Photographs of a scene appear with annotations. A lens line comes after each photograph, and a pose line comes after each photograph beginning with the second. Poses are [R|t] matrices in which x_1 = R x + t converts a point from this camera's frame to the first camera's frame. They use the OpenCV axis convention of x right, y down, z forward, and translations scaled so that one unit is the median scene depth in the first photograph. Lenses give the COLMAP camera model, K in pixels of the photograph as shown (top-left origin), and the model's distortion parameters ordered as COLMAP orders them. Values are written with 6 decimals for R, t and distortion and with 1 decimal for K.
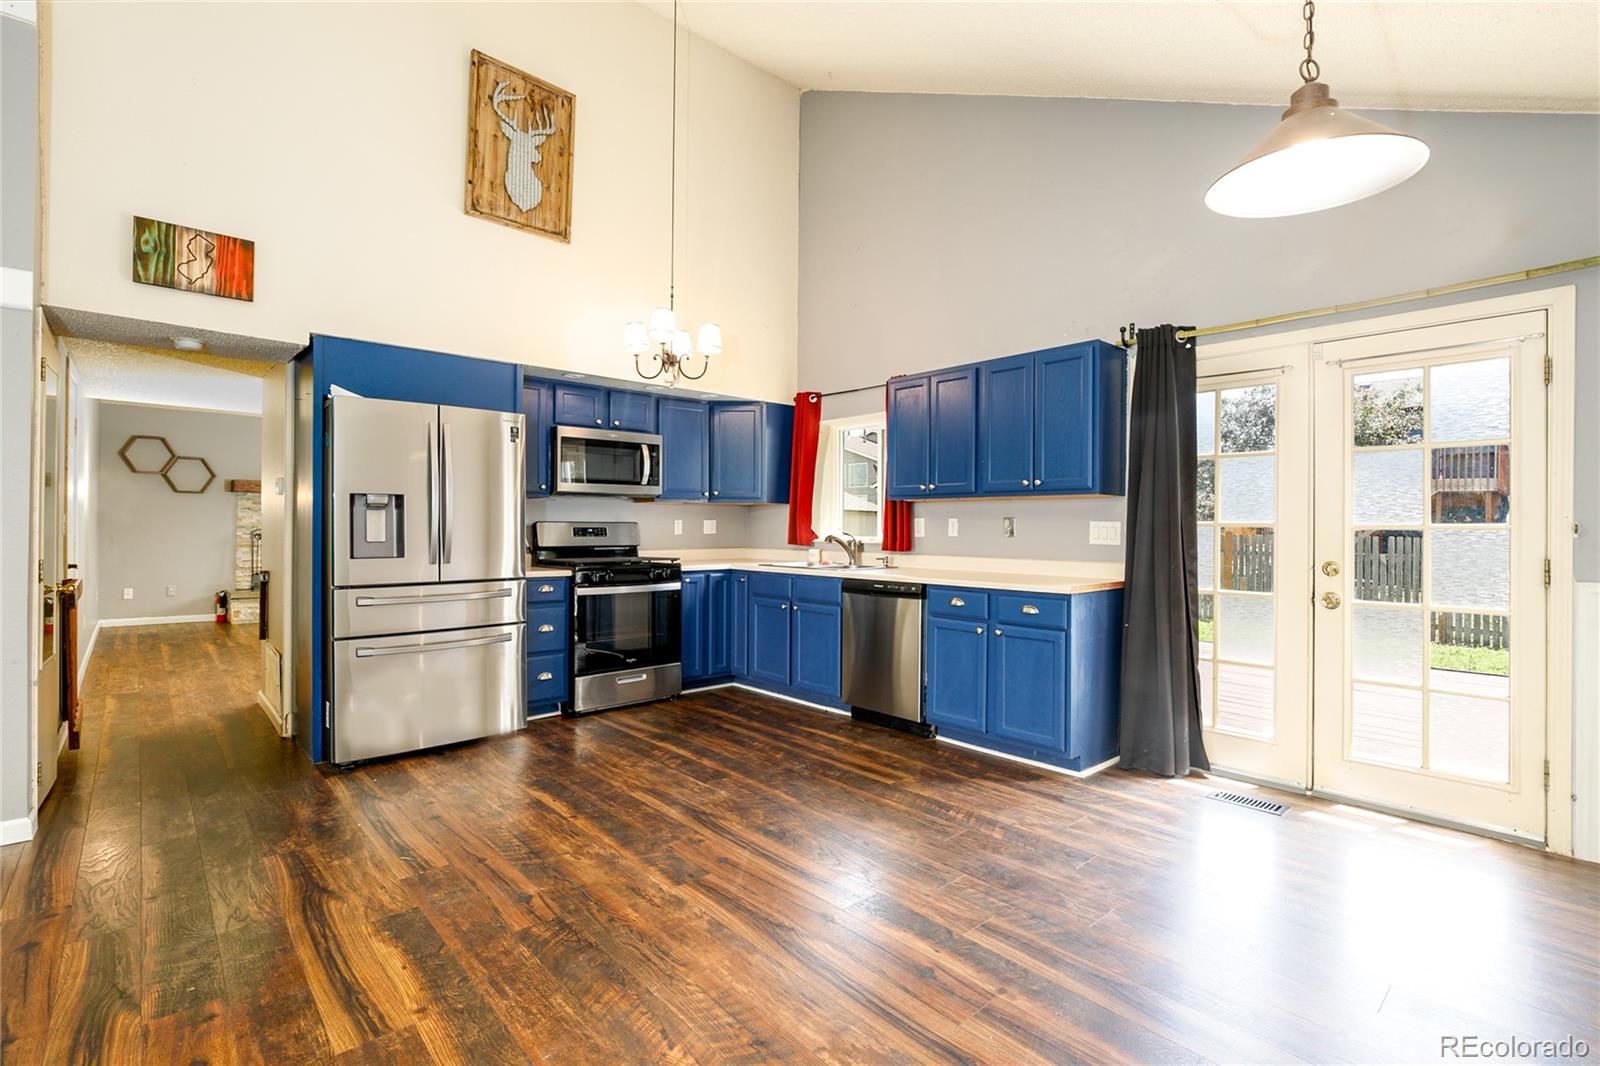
lens RADIAL K [[738.2, 0, 805.8], [0, 738.2, 526.1], [0, 0, 1]] dist [-0.004290, -0.000556]
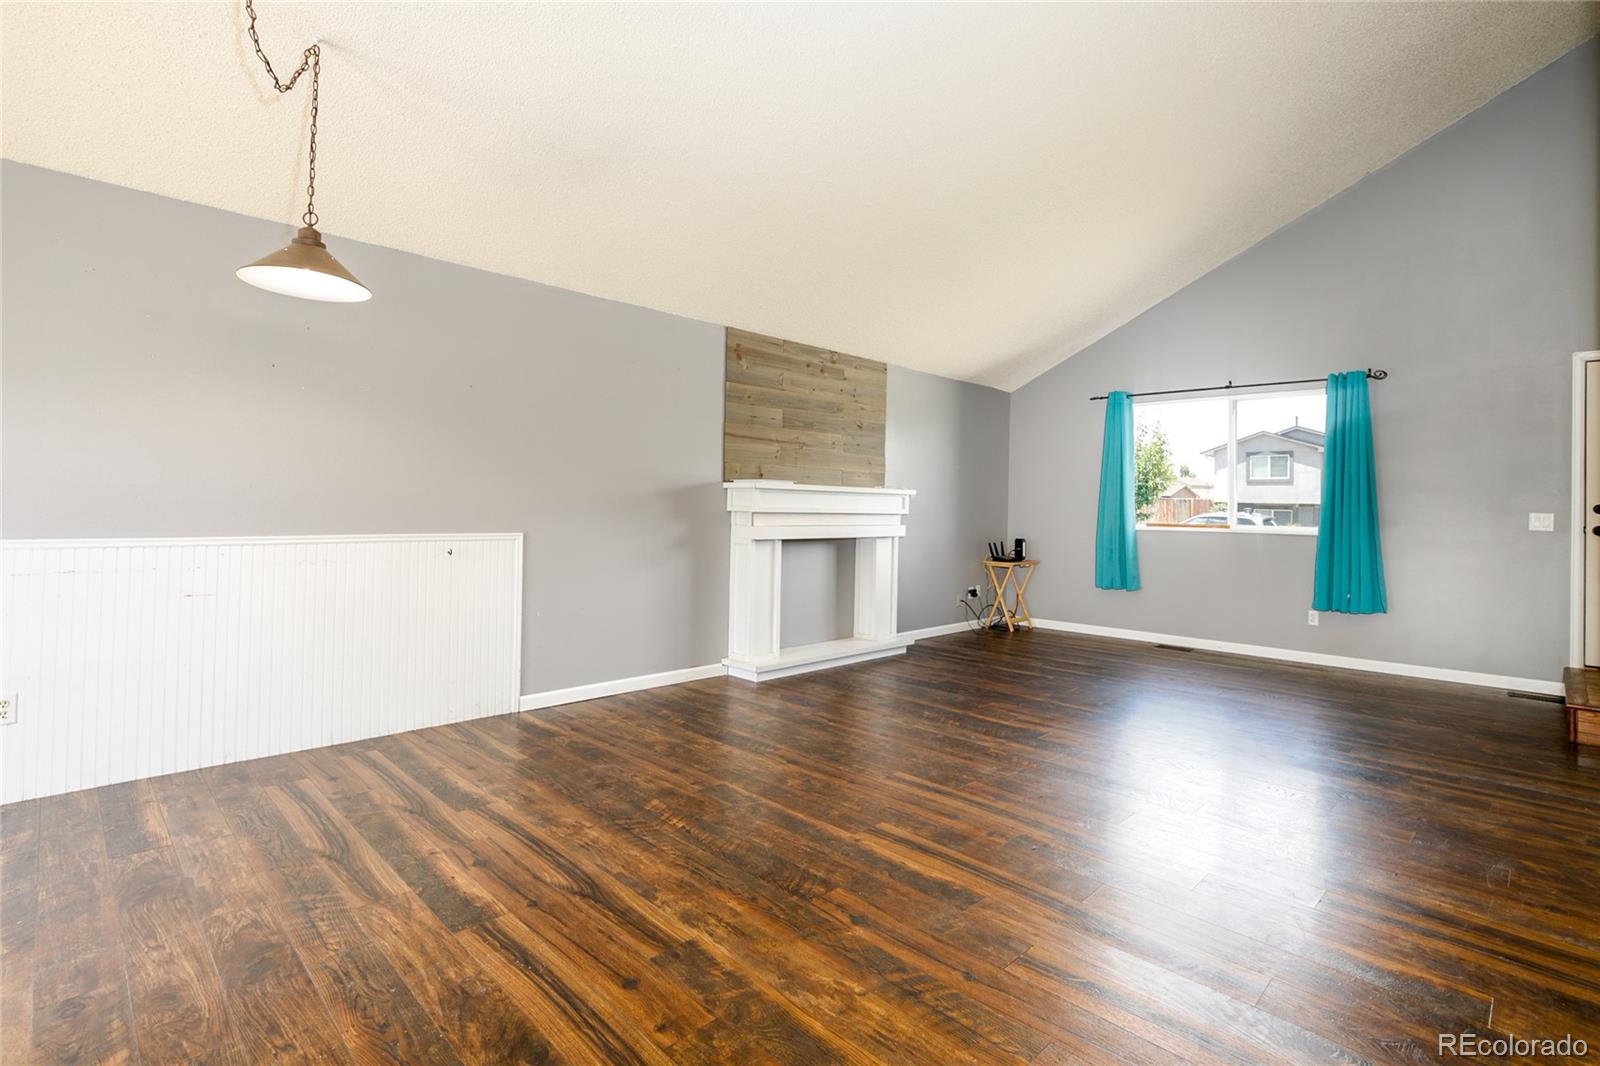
lens RADIAL K [[760.4, 0, 825.1], [0, 760.4, 487.4], [0, 0, 1]] dist [-0.010004, -0.000423]
pose [[-0.997861, -0.026622, -0.059697, -0.187205], [-0.025274, 0.999411, -0.023217, -0.004301], [0.060280, -0.021658, -0.997947, 1.348914]]
